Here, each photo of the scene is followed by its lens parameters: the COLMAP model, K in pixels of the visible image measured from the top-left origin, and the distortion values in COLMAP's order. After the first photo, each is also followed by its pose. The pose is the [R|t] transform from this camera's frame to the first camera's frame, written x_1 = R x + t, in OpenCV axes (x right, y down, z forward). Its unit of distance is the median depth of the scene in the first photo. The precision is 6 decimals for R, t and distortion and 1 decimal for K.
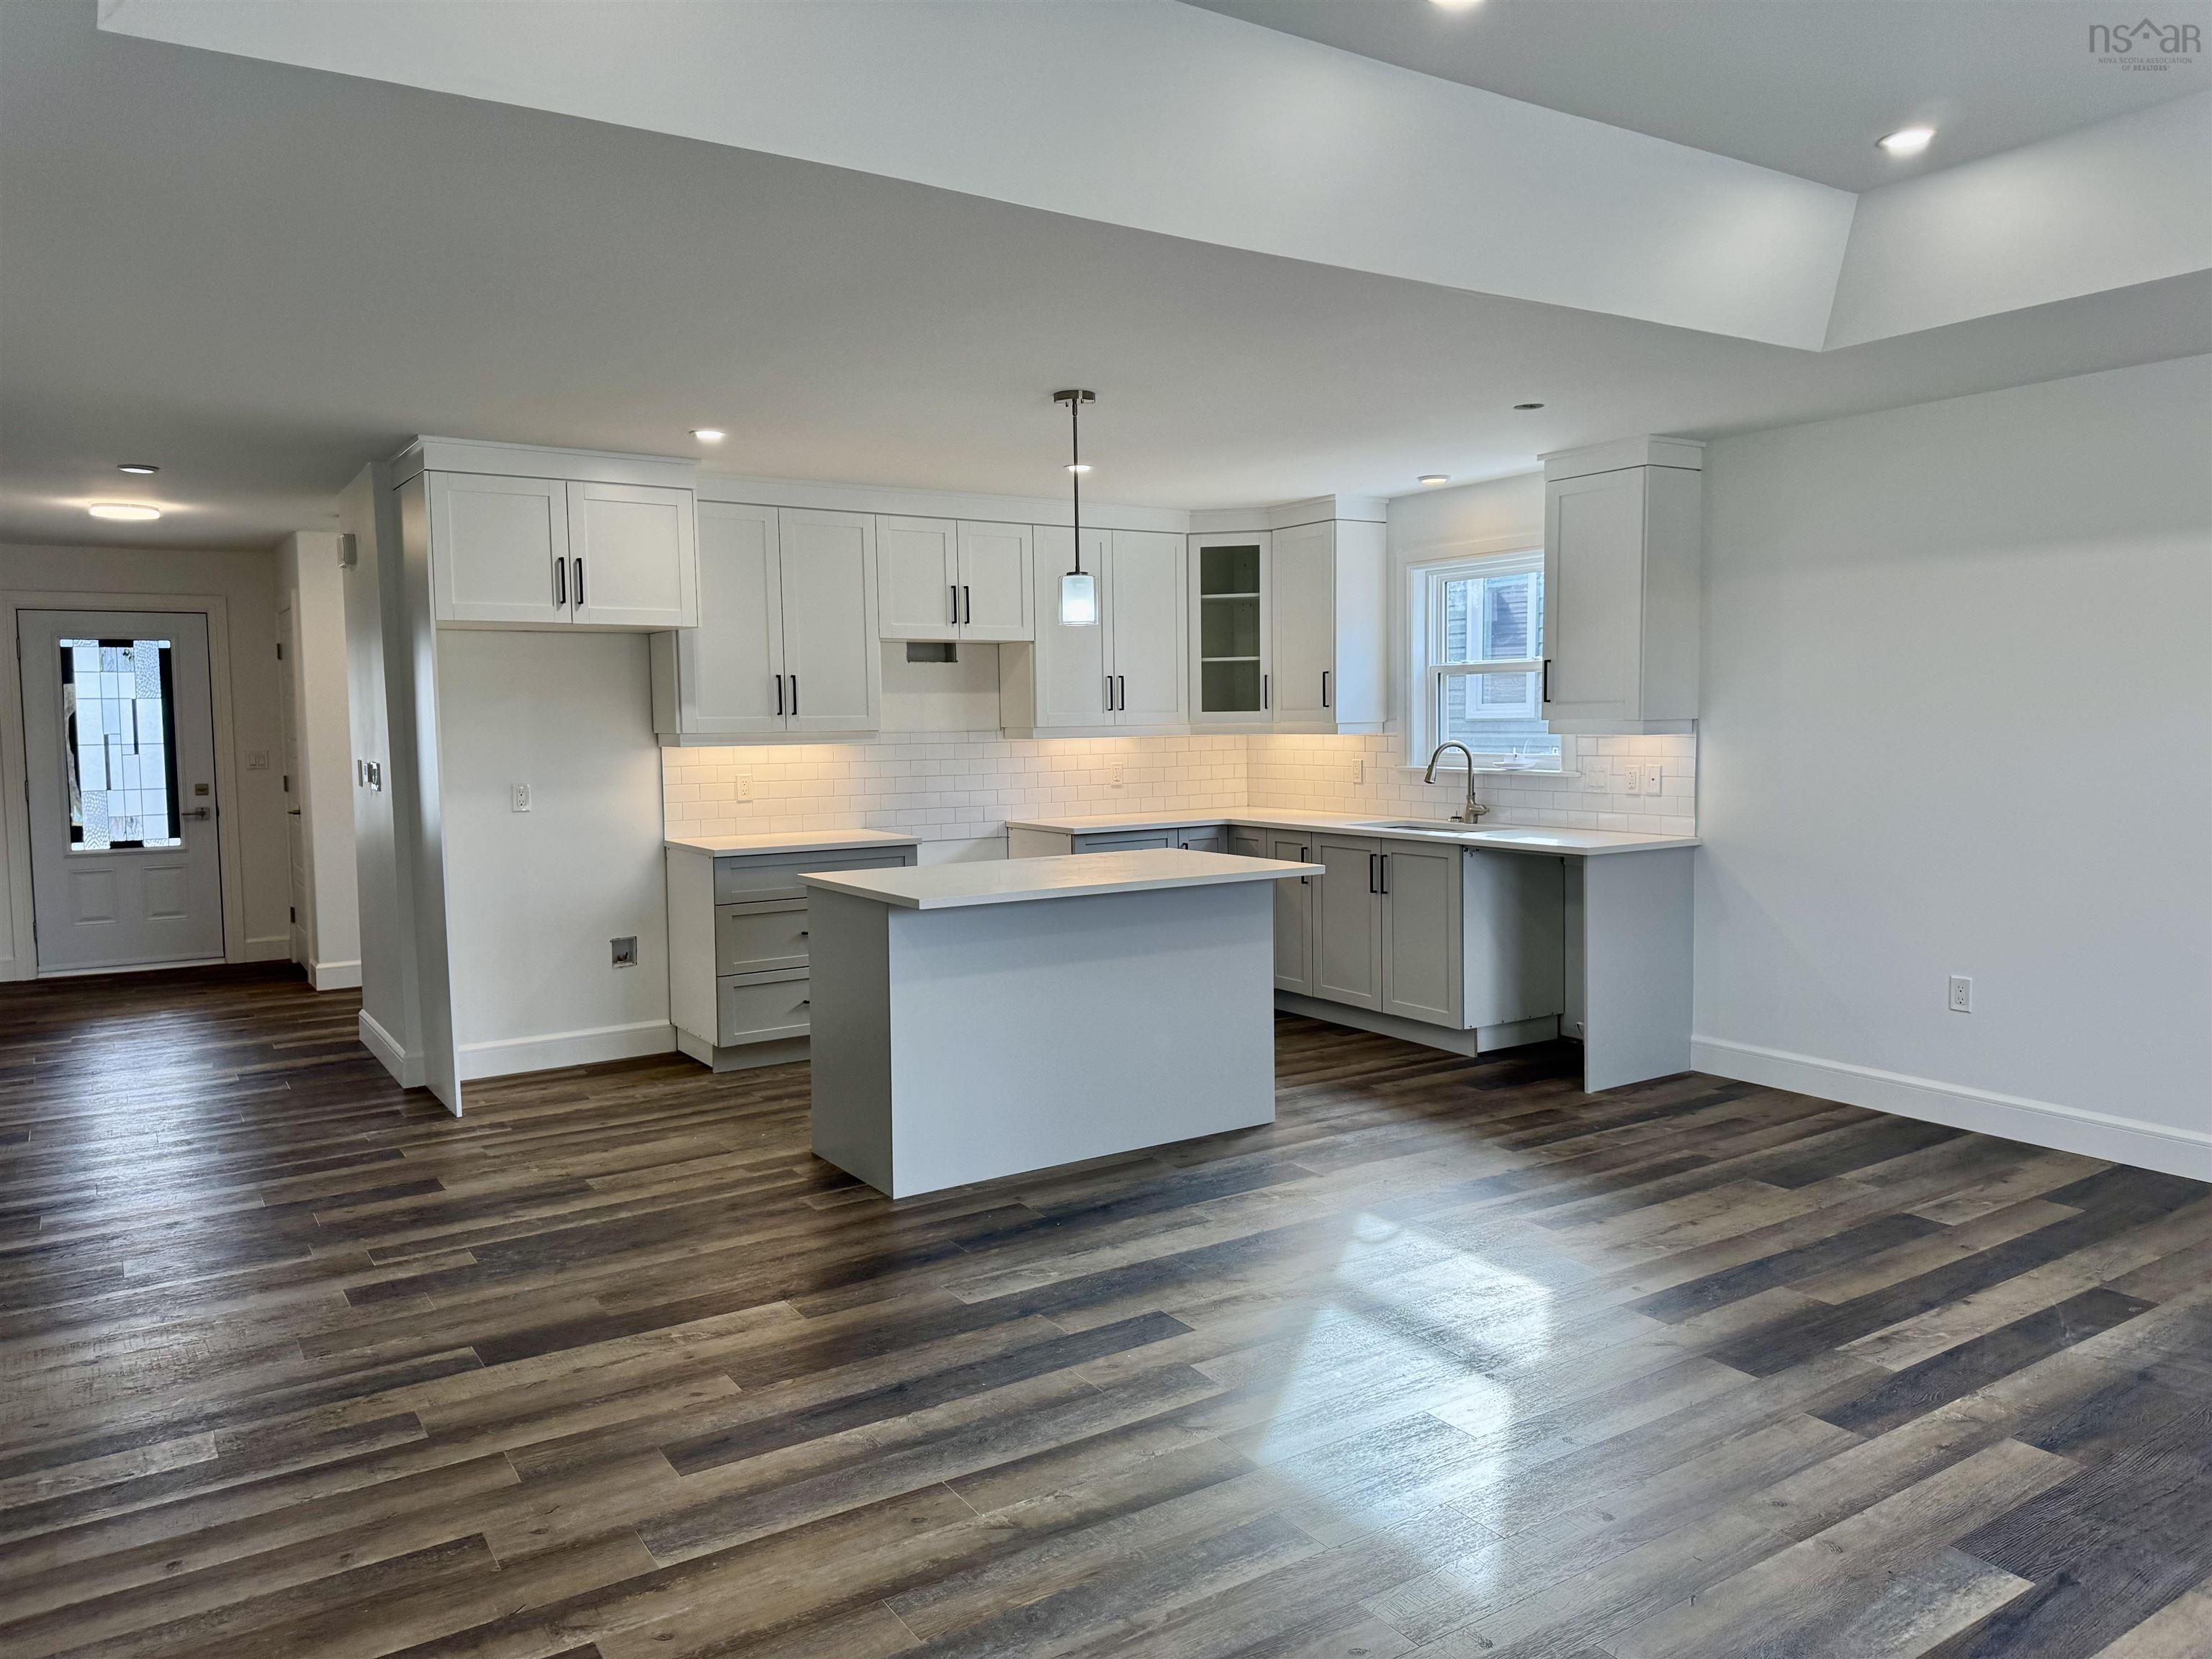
lens RADIAL K [[1557.2, 0, 1121.0], [0, 1557.2, 818.6], [0, 0, 1]] dist [0.054262, -0.060415]
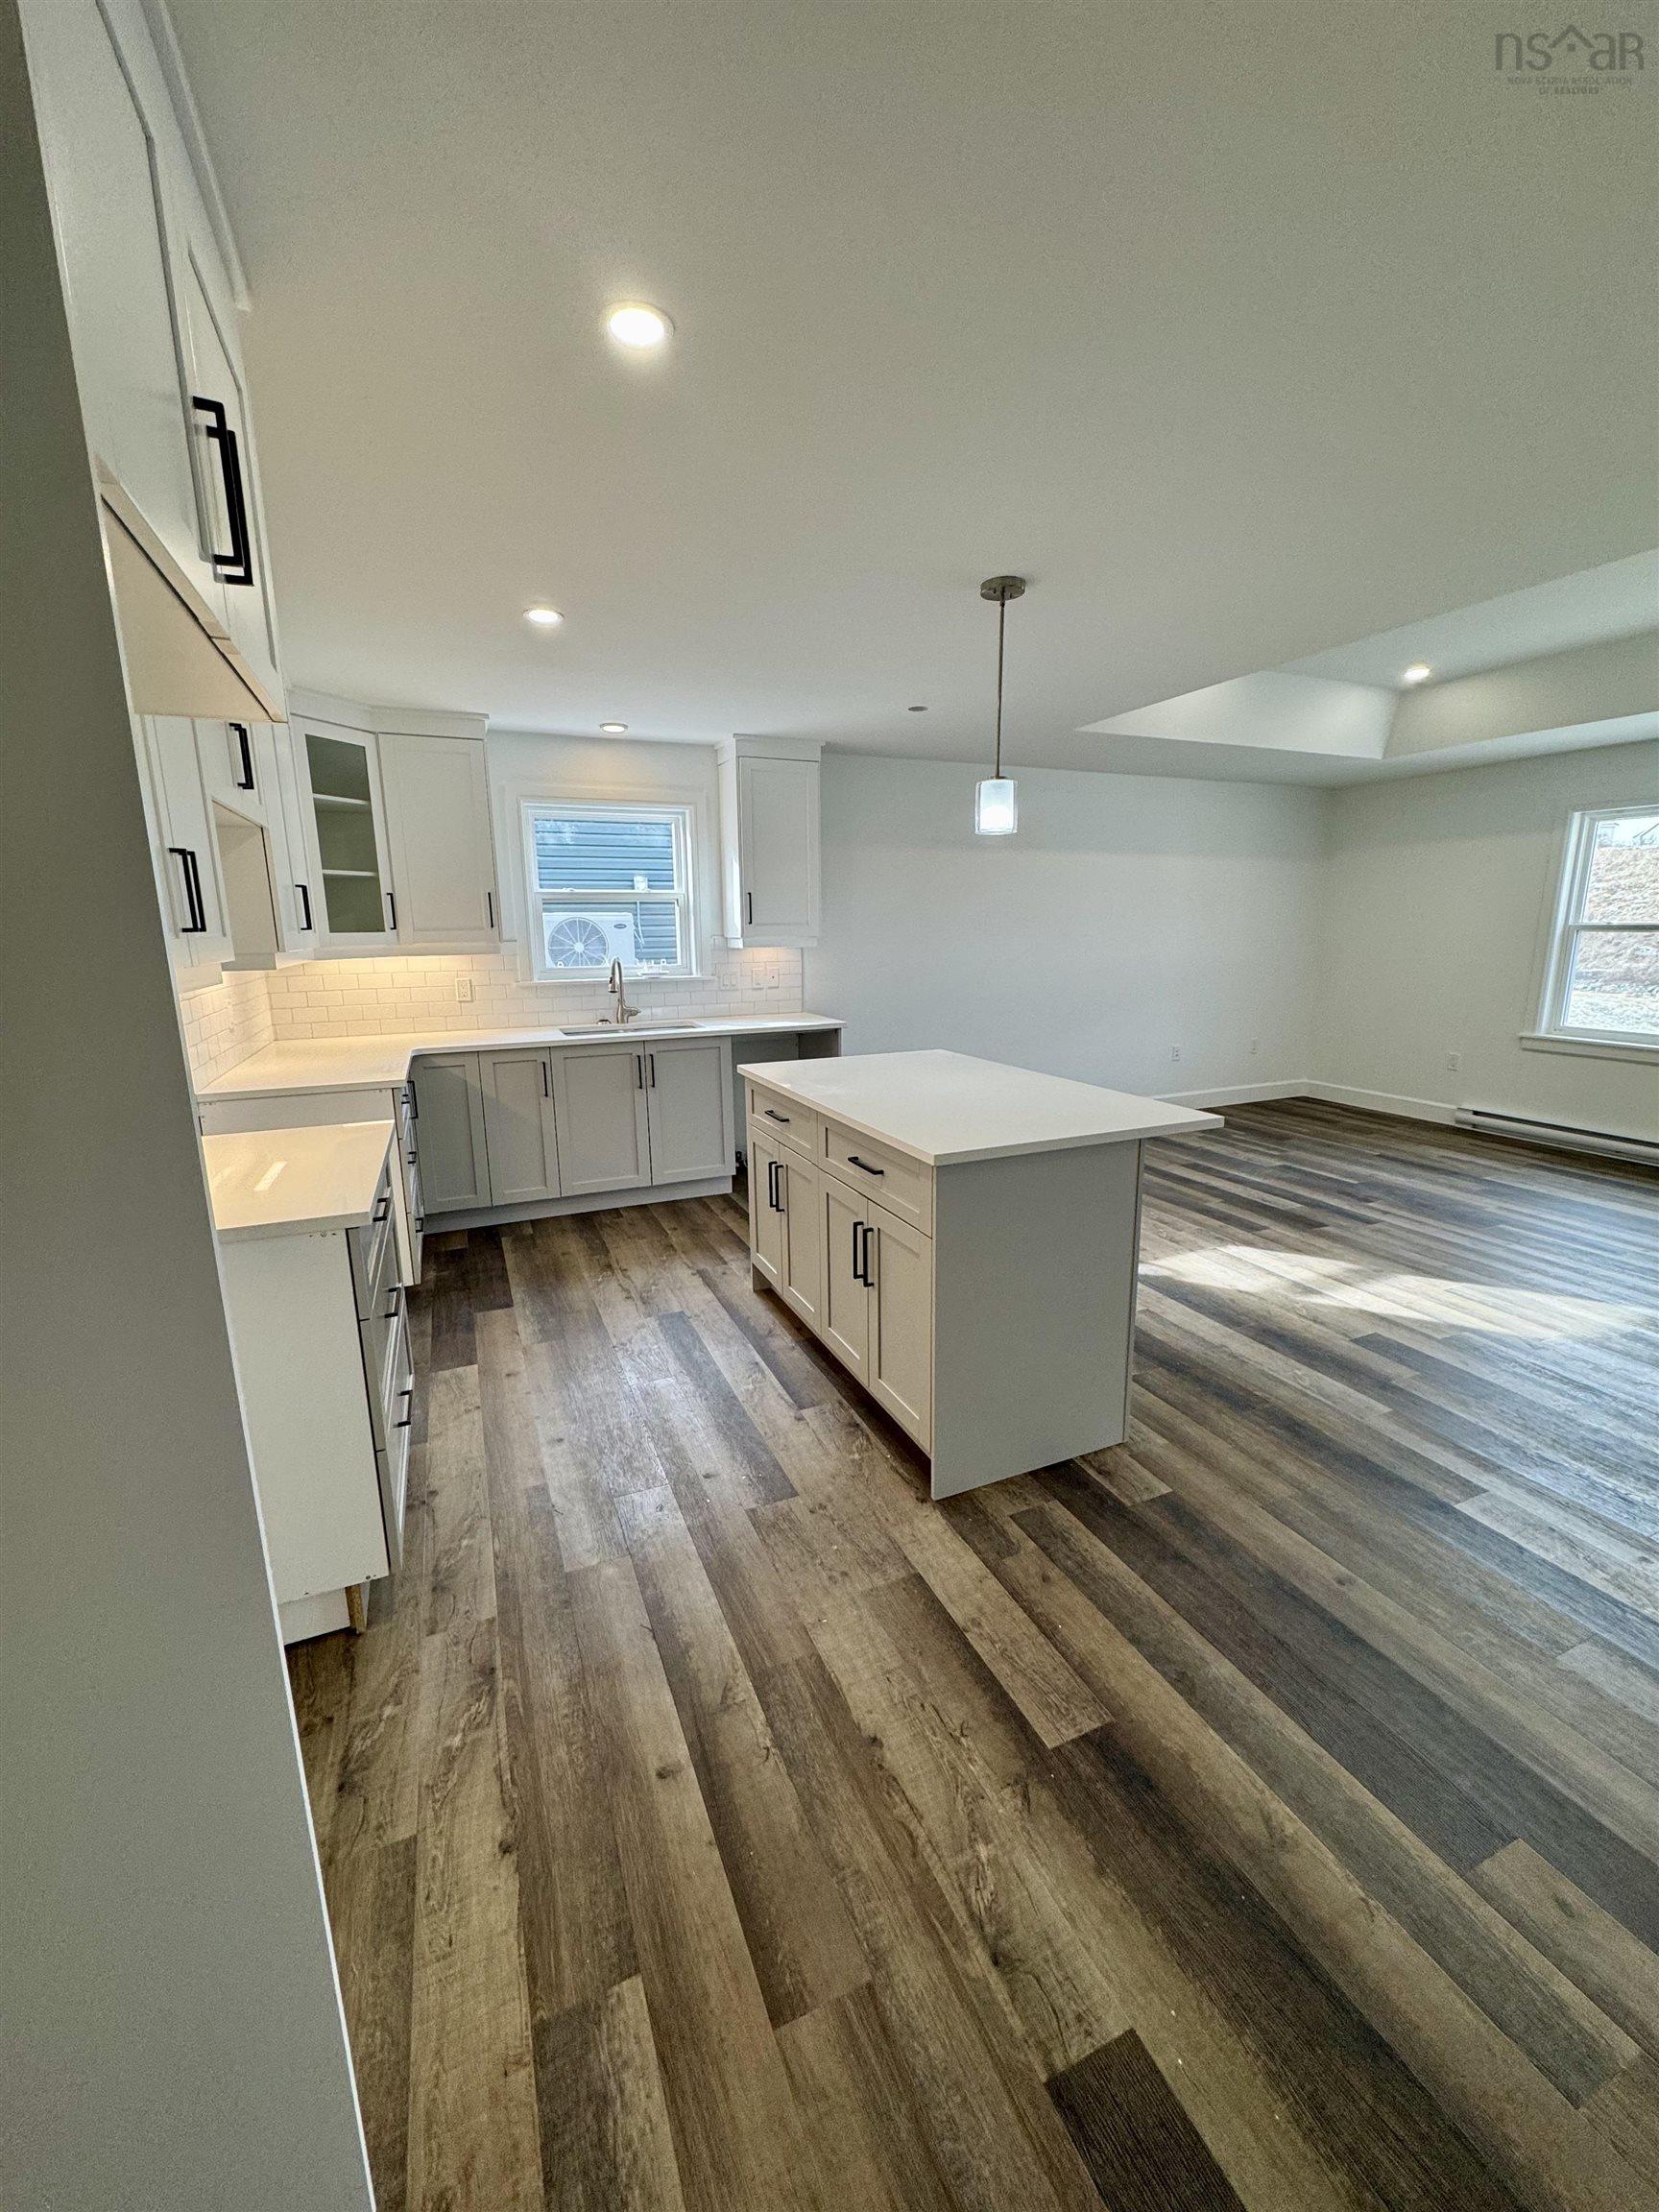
lens RADIAL K [[876.5, 0, 831.9], [0, 876.5, 1106.4], [0, 0, 1]] dist [-0.002378, 0.000655]
pose [[0.174050, -0.188924, 0.966444, -0.620354], [0.076425, 0.981055, 0.178017, -0.061988], [-0.981767, 0.042876, 0.185191, 1.010676]]
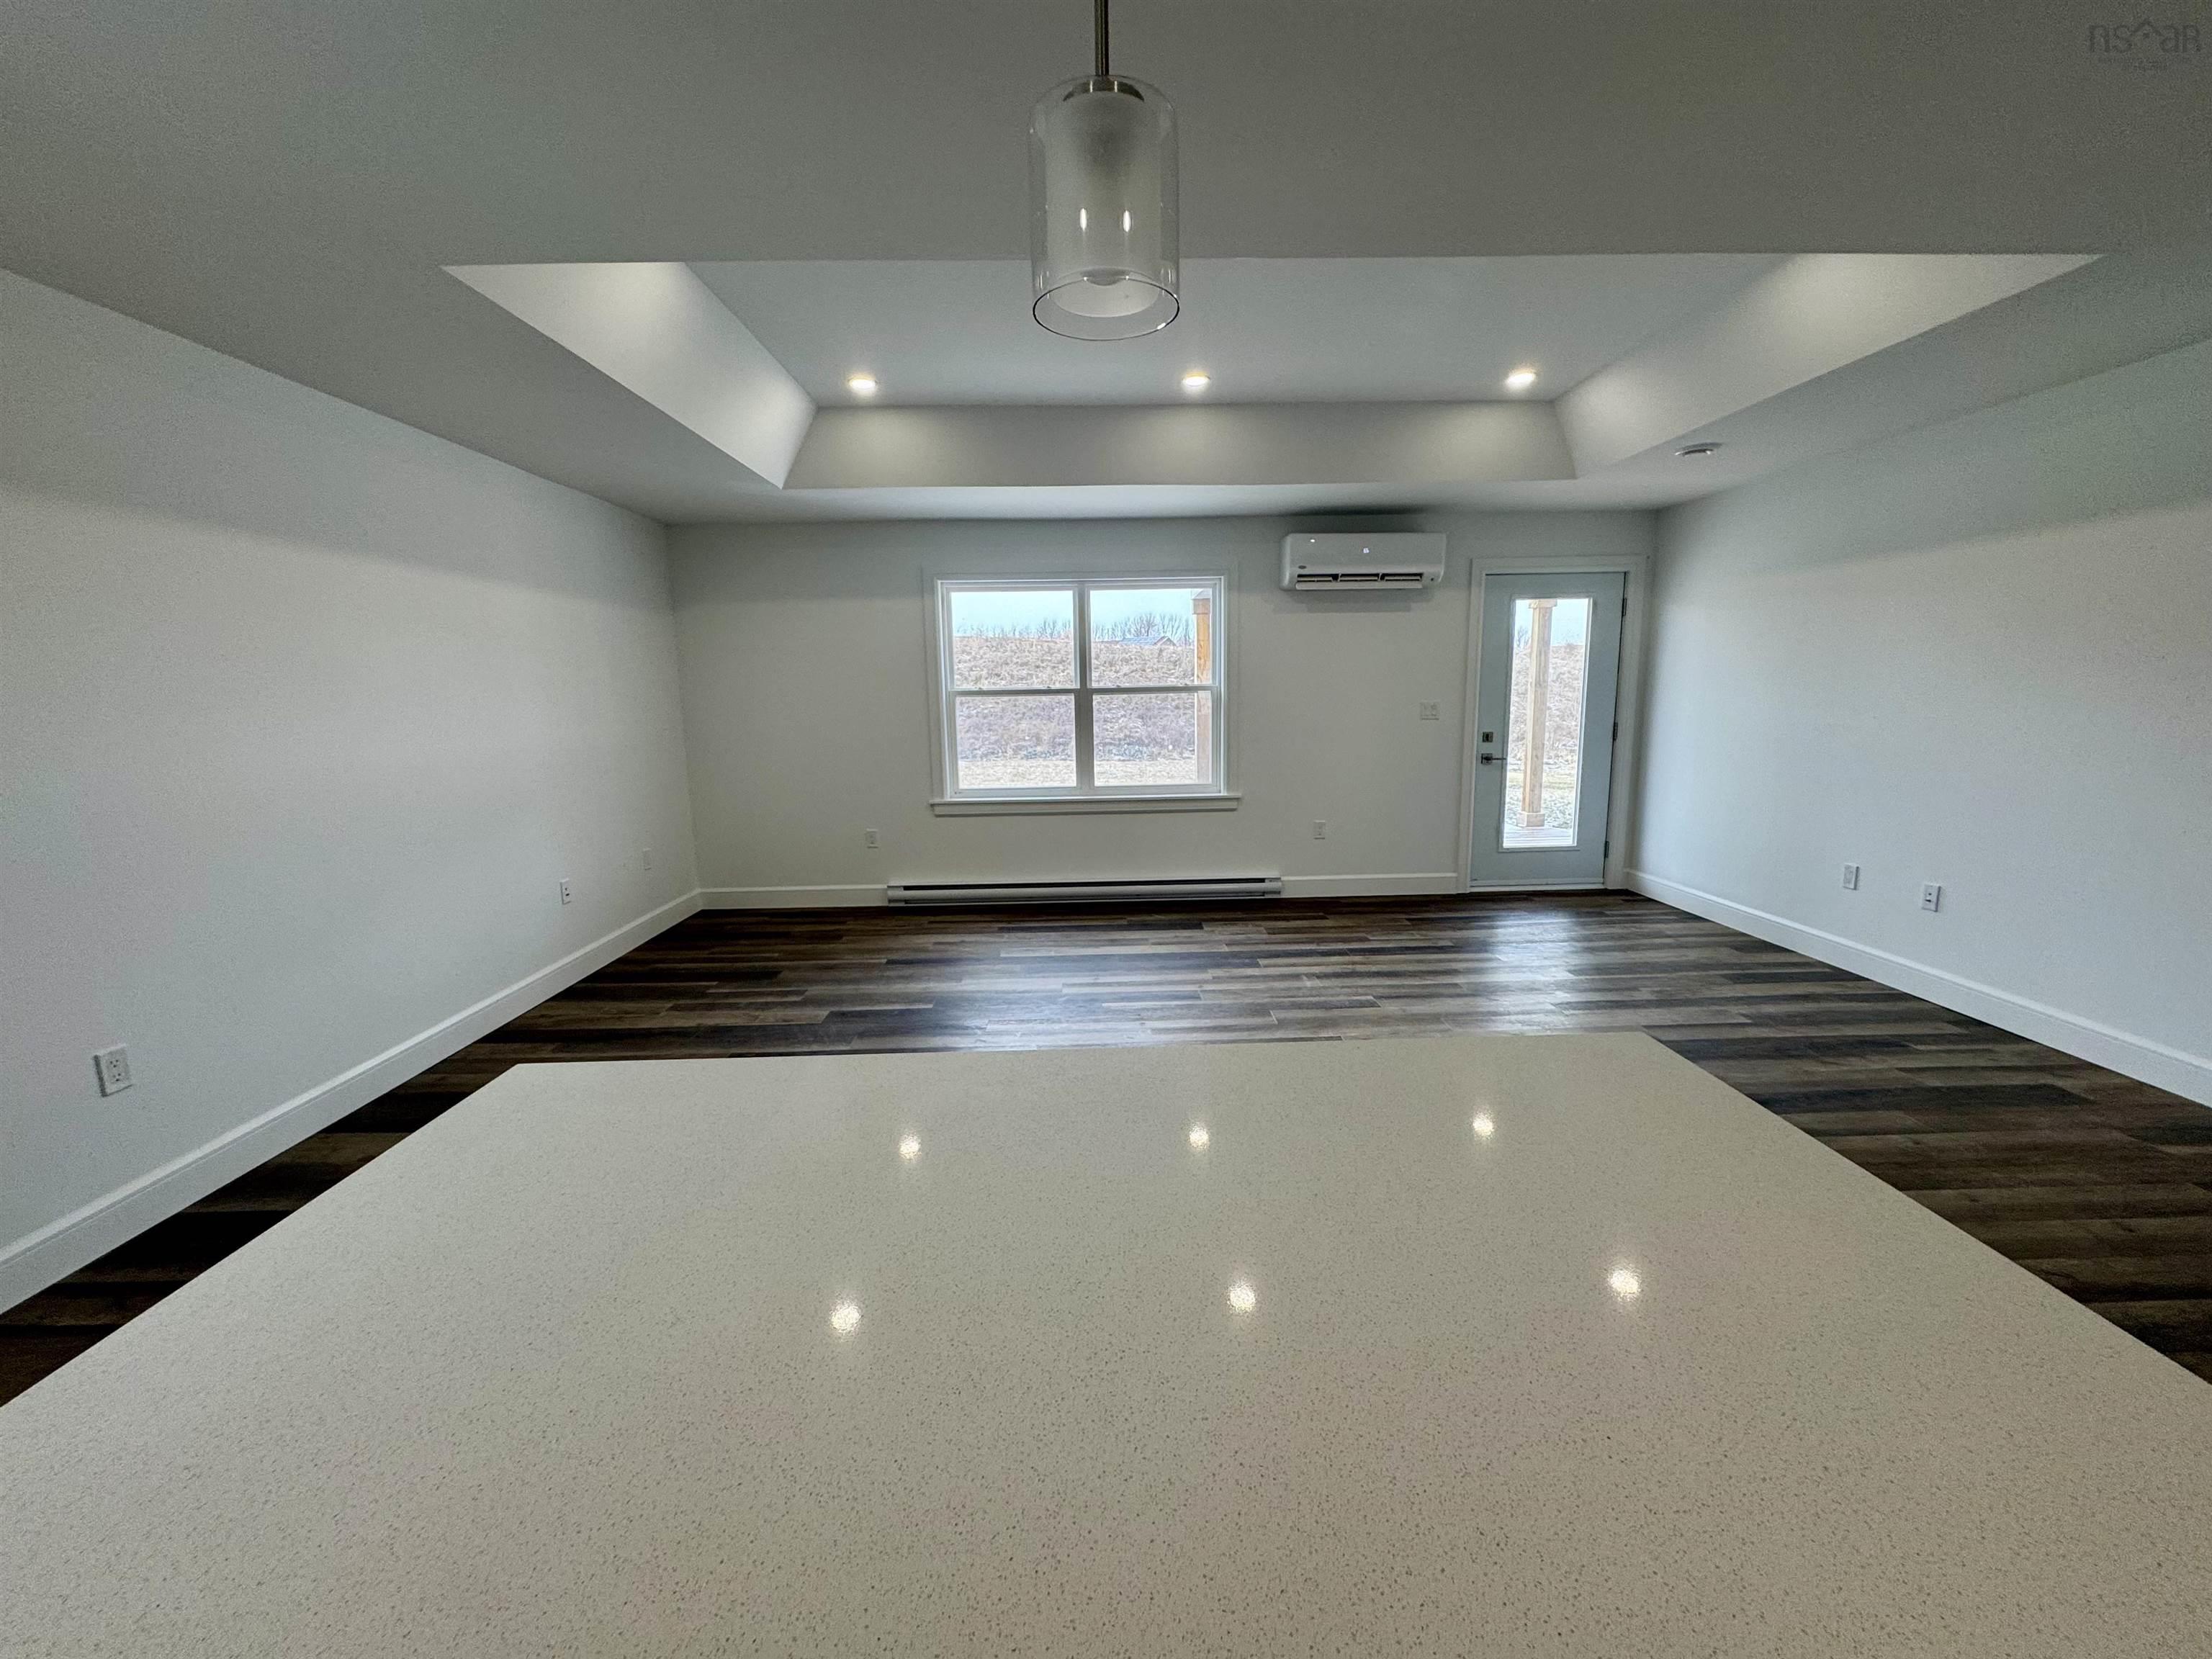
lens RADIAL K [[876.5, 0, 1098.3], [0, 876.5, 829.4], [0, 0, 1]] dist [-0.002378, 0.000655]
pose [[-0.841986, -0.058259, 0.536344, -0.113702], [0.067563, 0.974939, 0.211965, -0.071439], [-0.535251, 0.214709, -0.816949, 1.150684]]
